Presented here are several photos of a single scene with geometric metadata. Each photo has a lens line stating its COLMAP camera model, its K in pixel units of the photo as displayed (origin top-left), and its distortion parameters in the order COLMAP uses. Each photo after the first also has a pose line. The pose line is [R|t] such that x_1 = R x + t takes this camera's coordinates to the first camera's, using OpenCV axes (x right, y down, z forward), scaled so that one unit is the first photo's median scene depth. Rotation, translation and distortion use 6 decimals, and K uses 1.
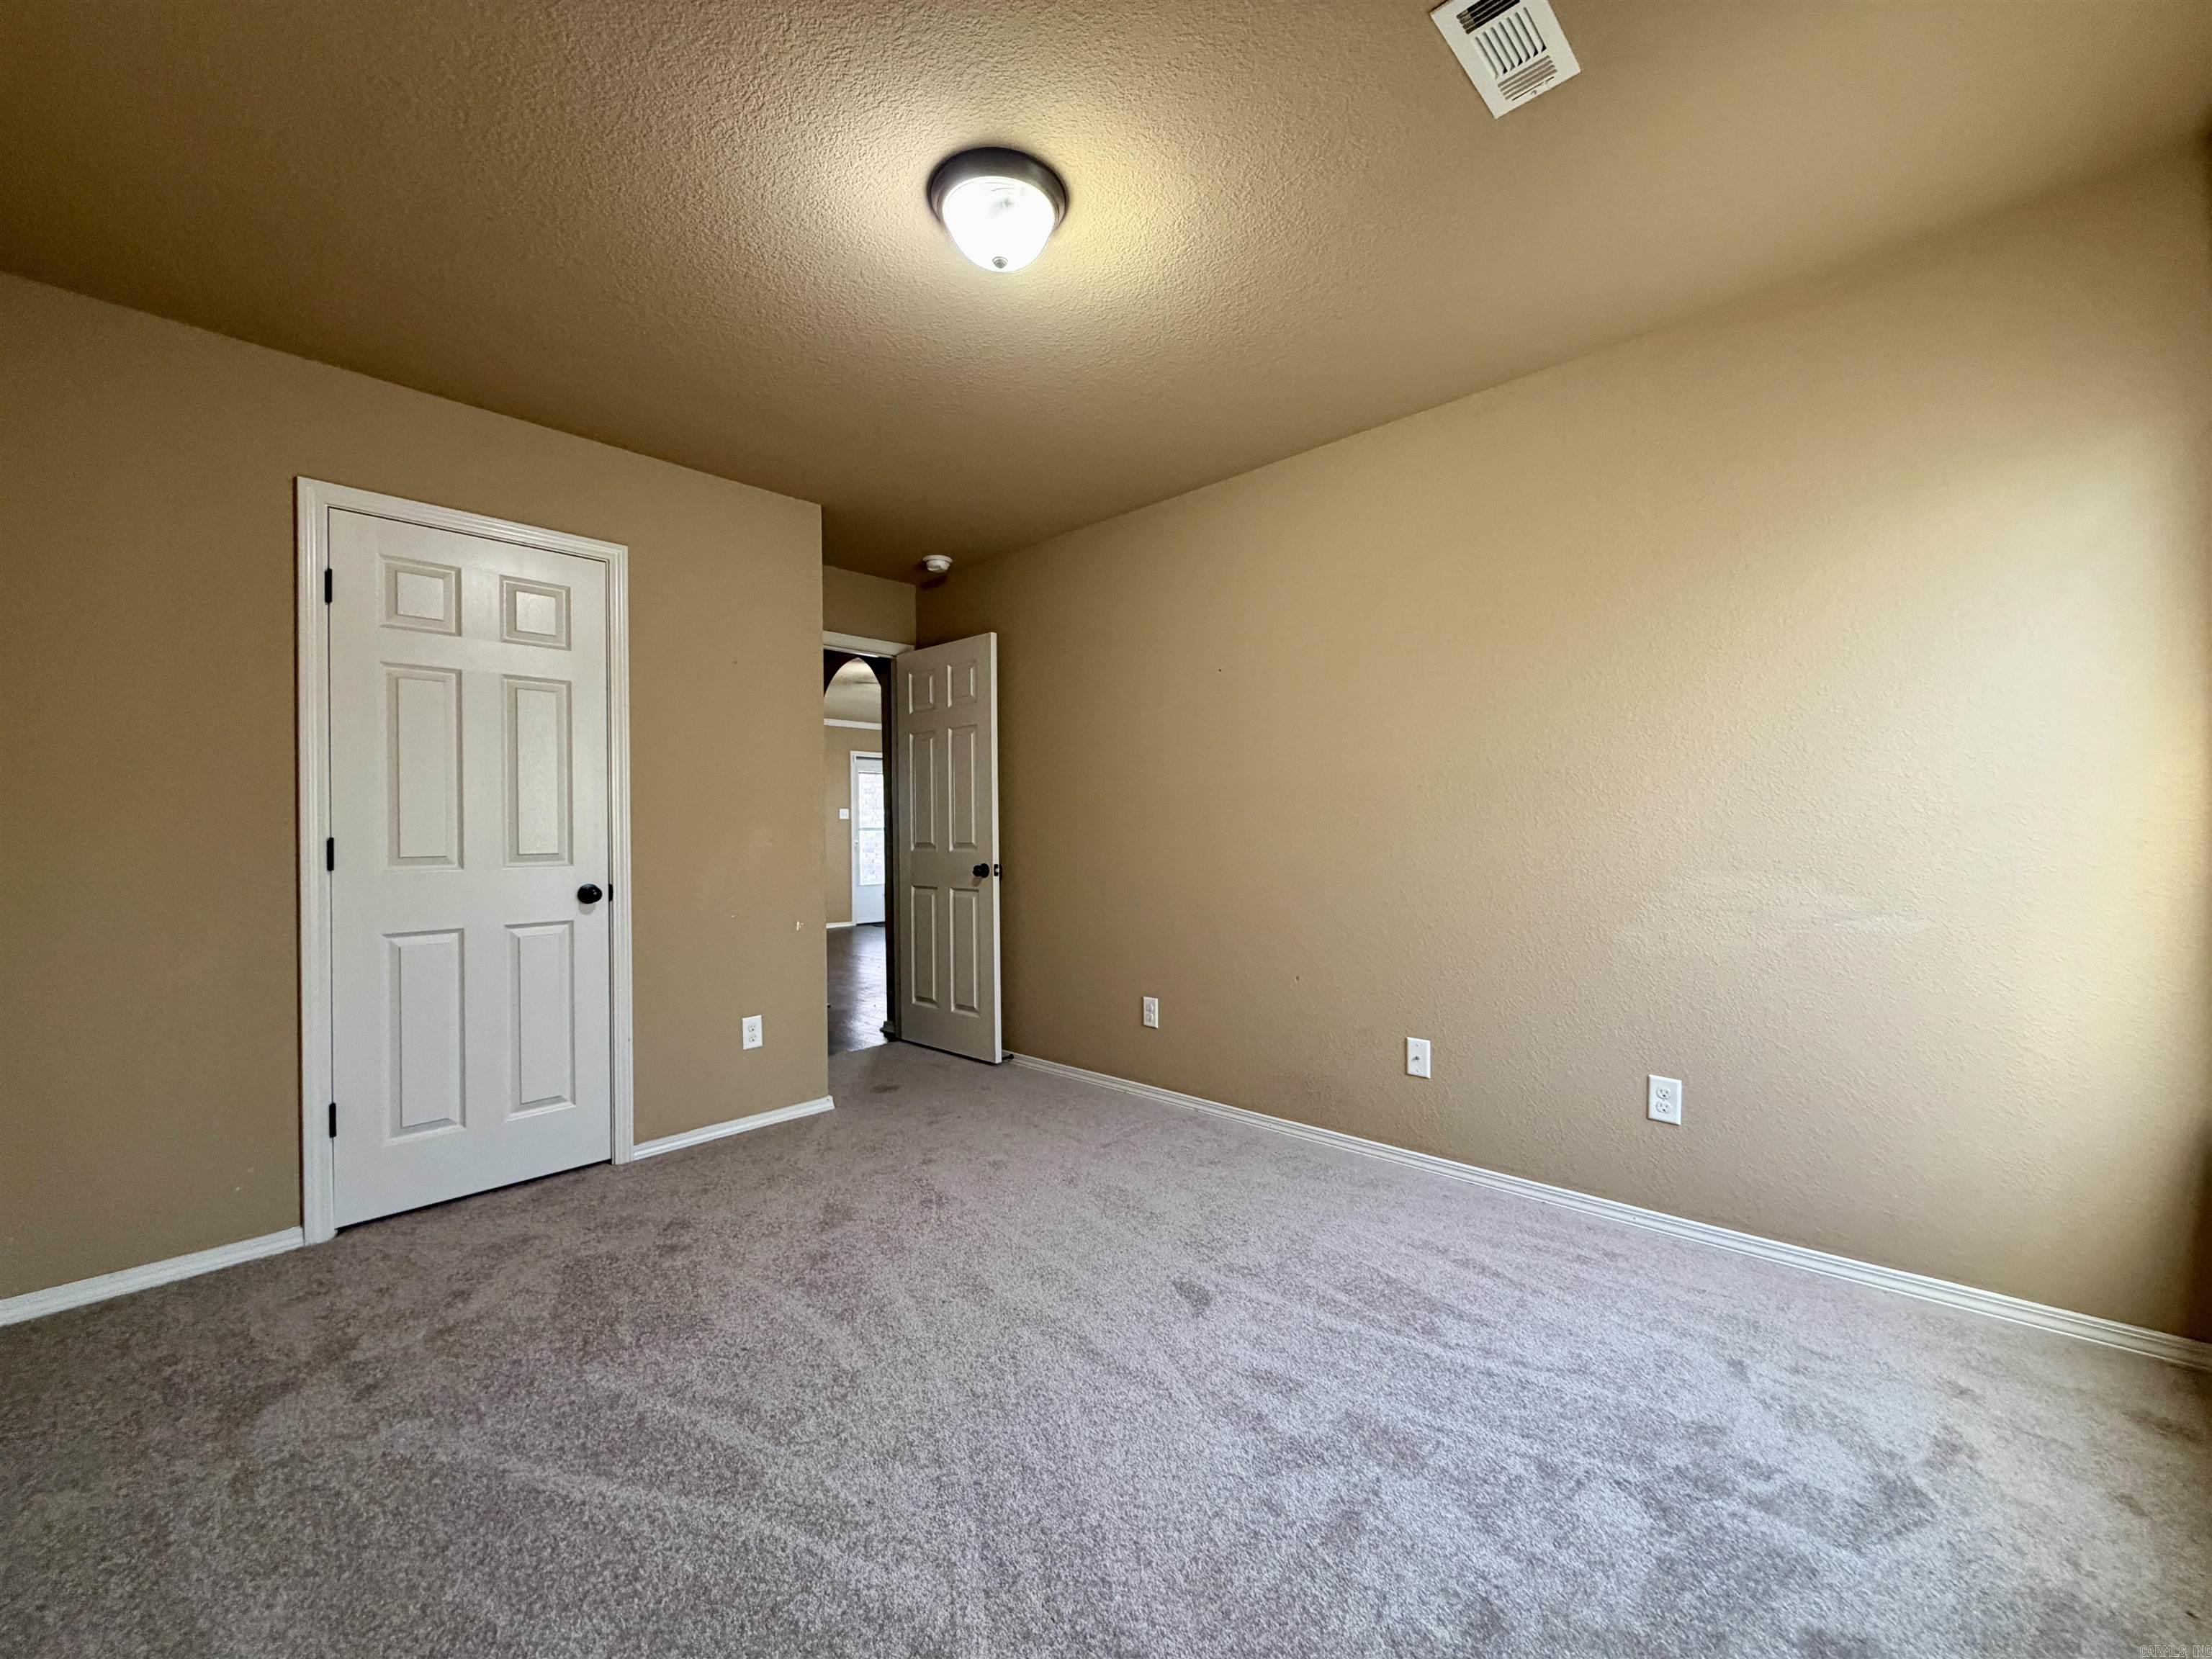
lens RADIAL K [[875.3, 0, 1100.2], [0, 875.3, 822.1], [0, 0, 1]] dist [-0.011550, 0.000315]
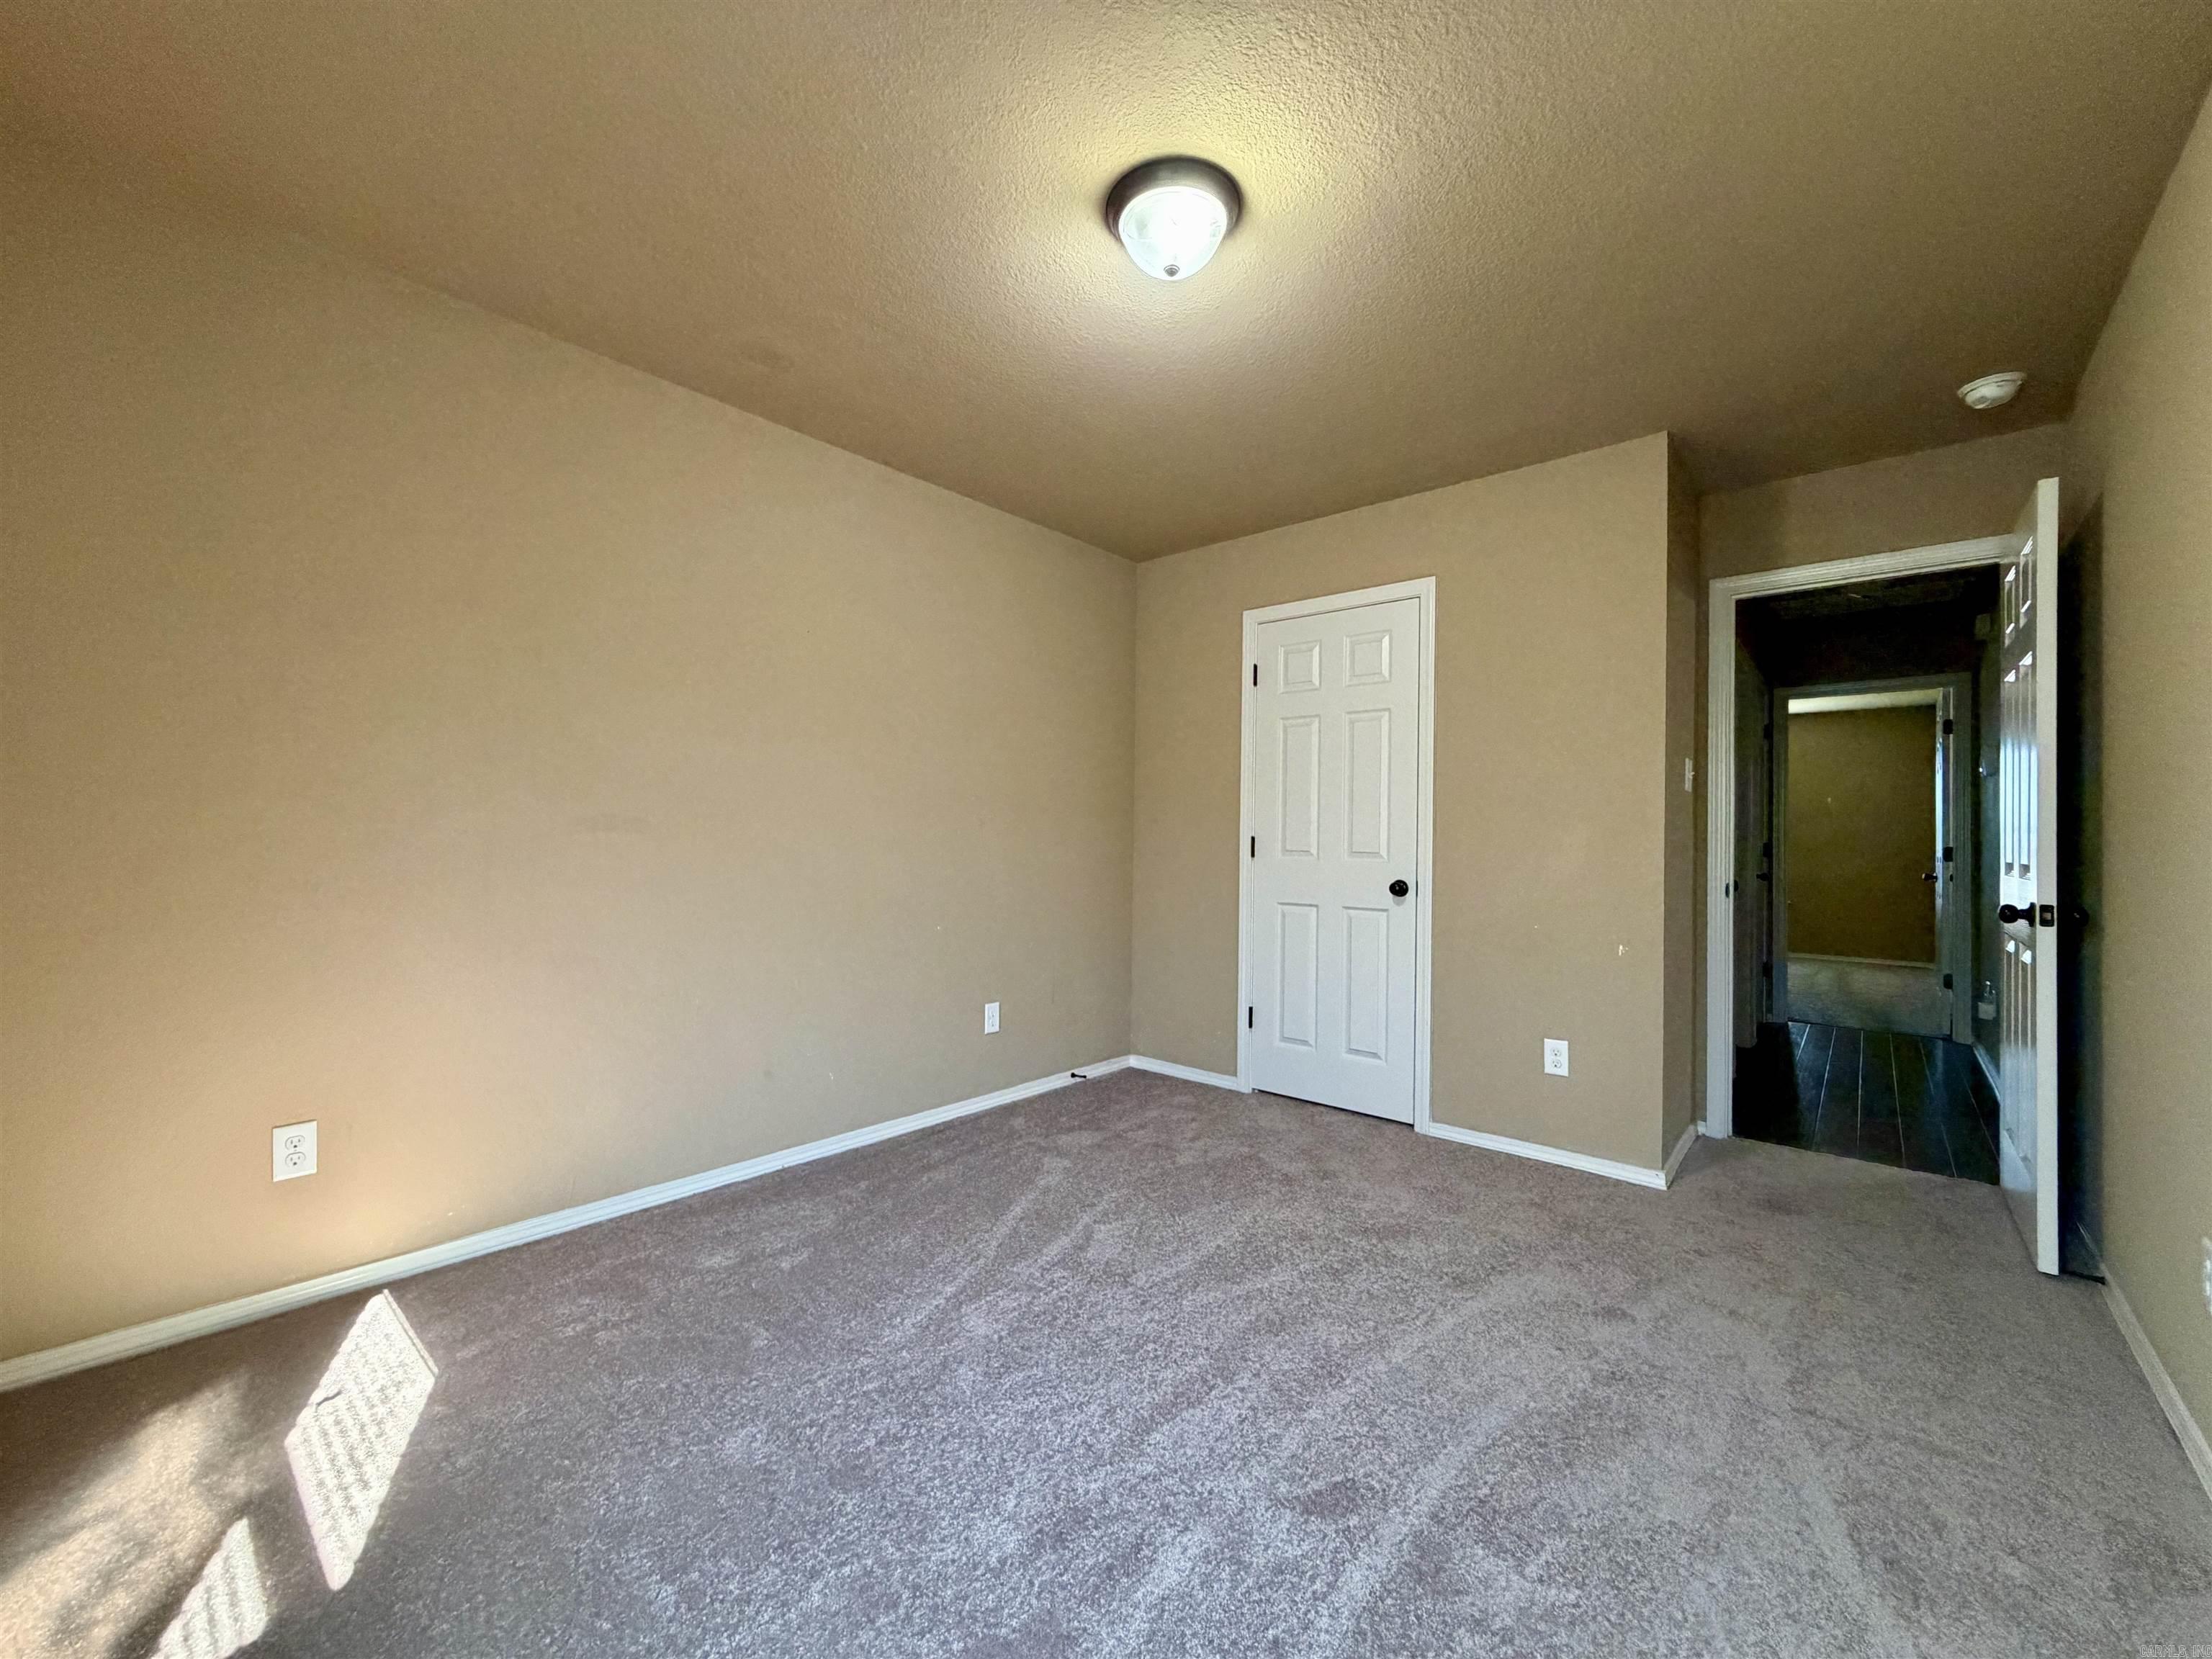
lens RADIAL K [[875.3, 0, 1100.2], [0, 875.3, 822.1], [0, 0, 1]] dist [-0.011550, 0.000315]
pose [[0.038686, -0.005411, -0.999237, 0.662553], [-0.004328, 0.999975, -0.005583, 0.003171], [0.999242, 0.004541, 0.038661, 0.654818]]
